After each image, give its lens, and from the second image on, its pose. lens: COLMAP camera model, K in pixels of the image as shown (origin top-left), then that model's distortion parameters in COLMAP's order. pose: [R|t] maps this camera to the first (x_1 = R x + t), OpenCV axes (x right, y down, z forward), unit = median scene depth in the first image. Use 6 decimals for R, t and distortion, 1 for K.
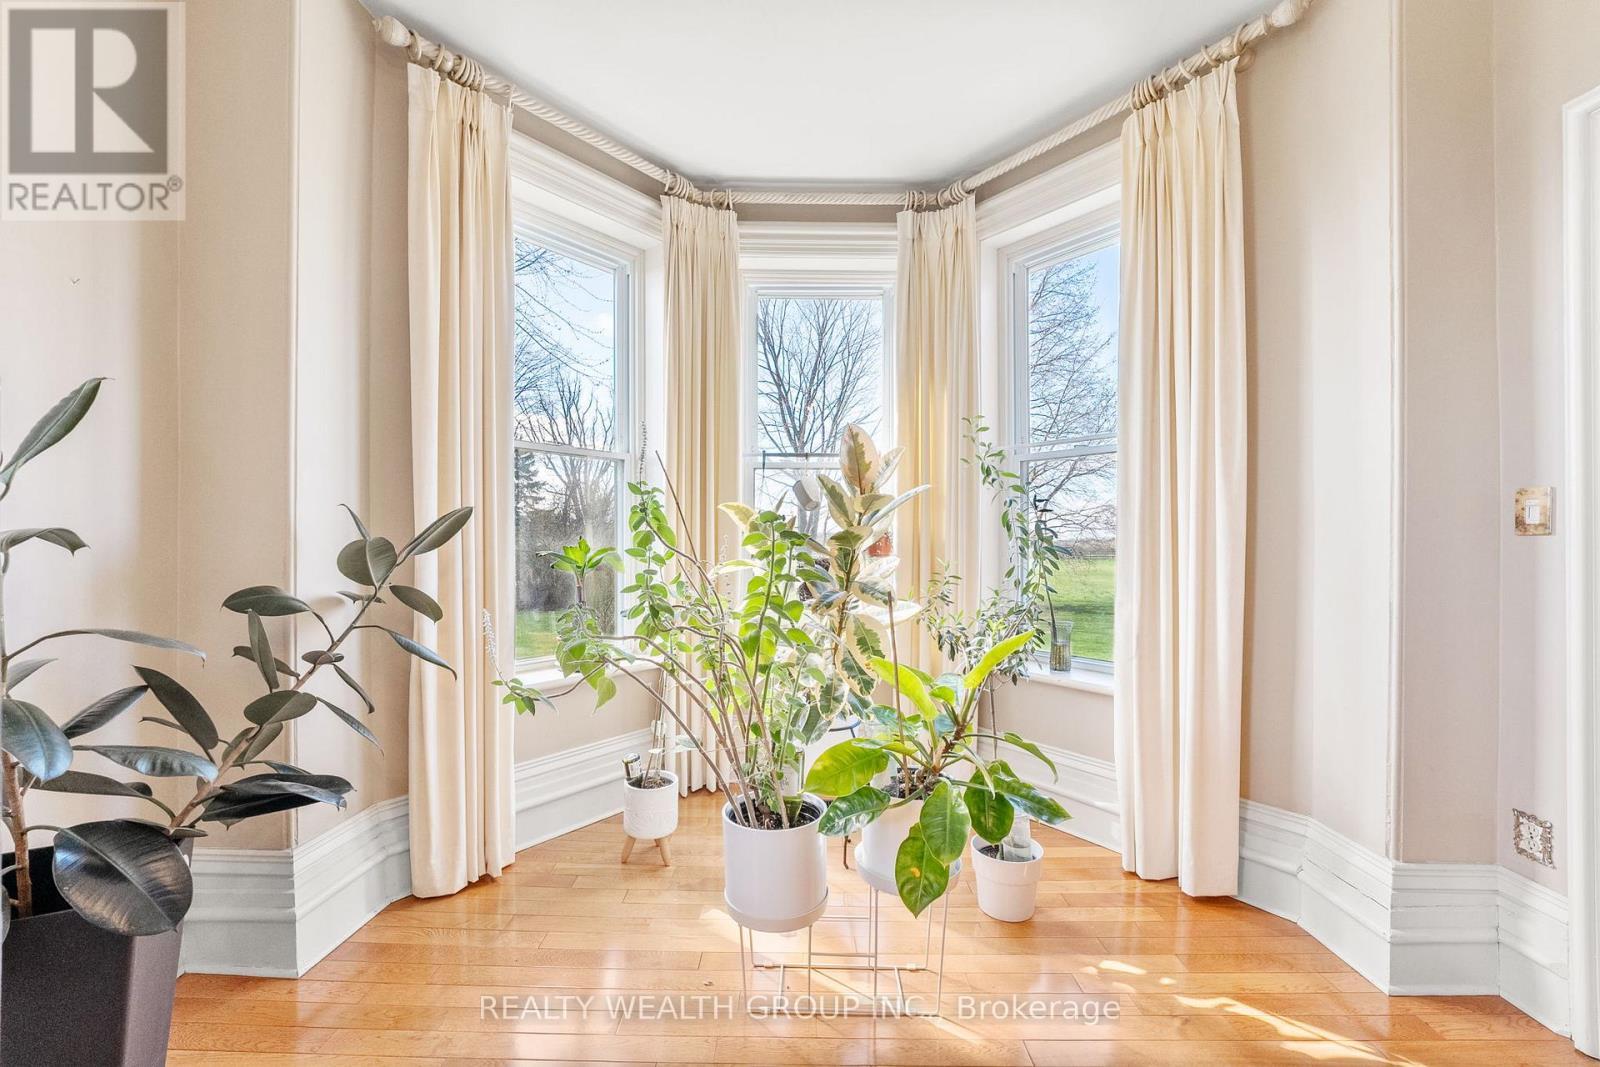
lens RADIAL K [[644.3, 0, 800.0], [0, 644.3, 533.5], [0, 0, 1]] dist [-0.012709, 0.000581]
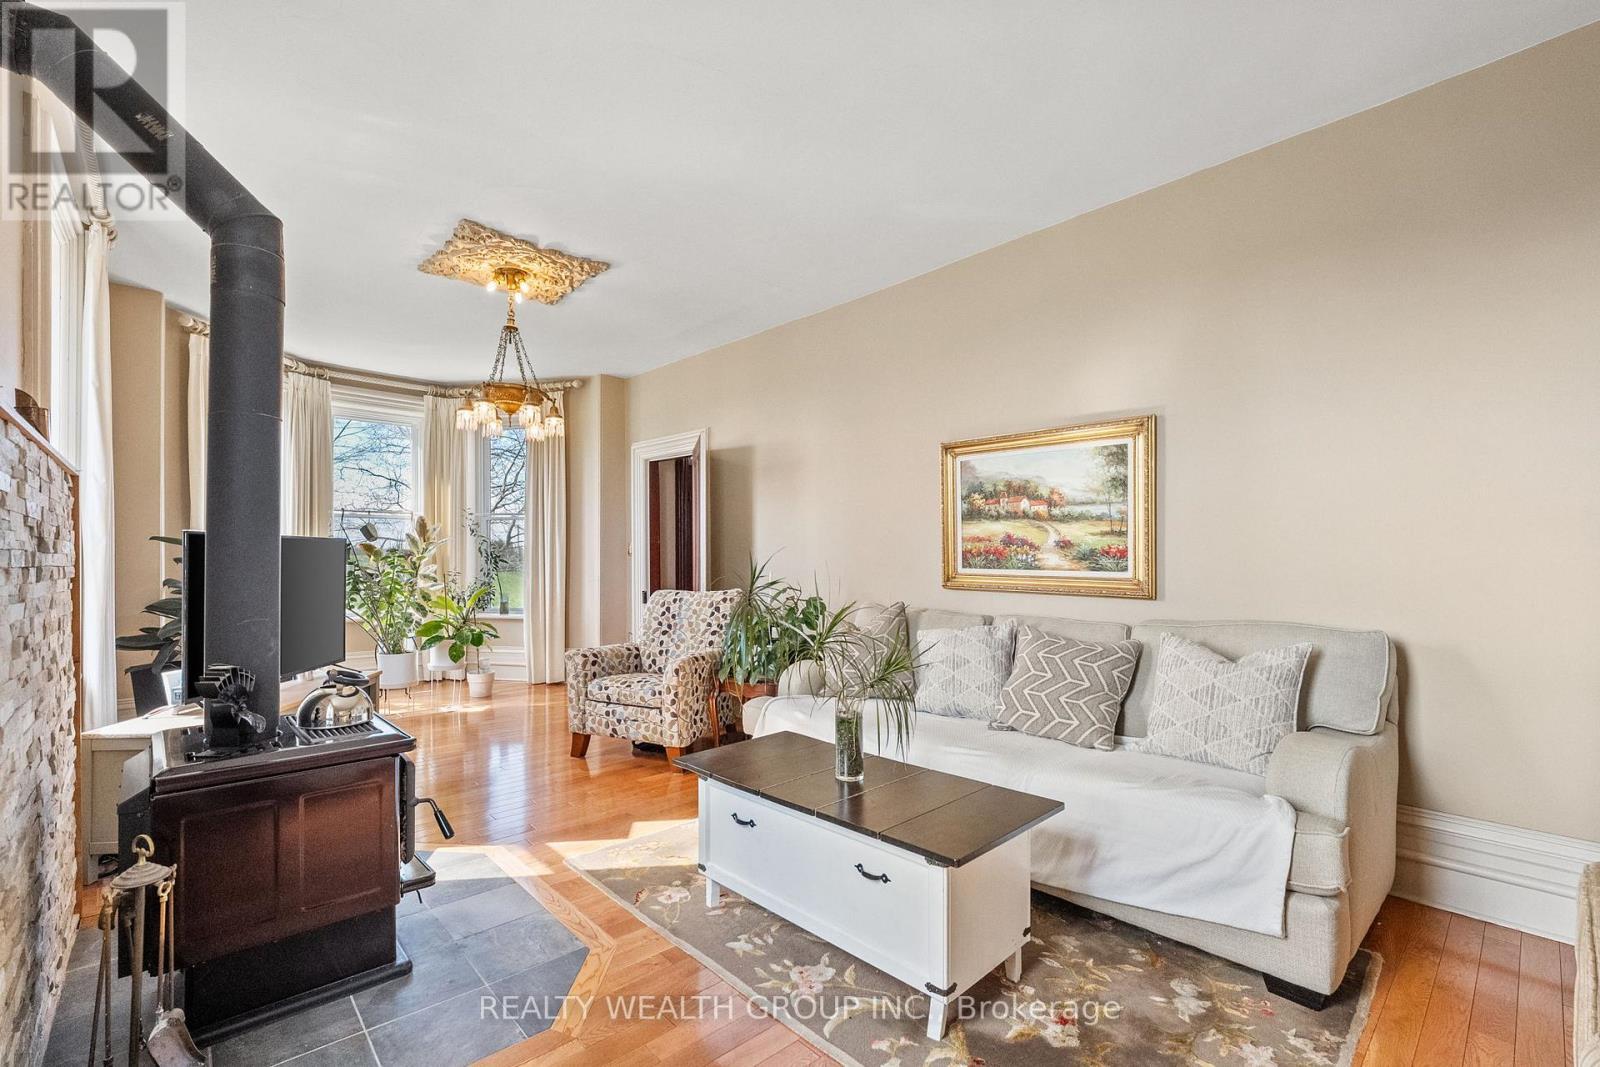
lens RADIAL K [[696.6, 0, 801.5], [0, 696.6, 554.6], [0, 0, 1]] dist [-0.035364, 0.000128]
pose [[0.731086, -0.001822, 0.682283, -0.580453], [-0.005187, 0.999953, 0.008229, -0.029624], [-0.682266, -0.009555, 0.731042, -1.767339]]
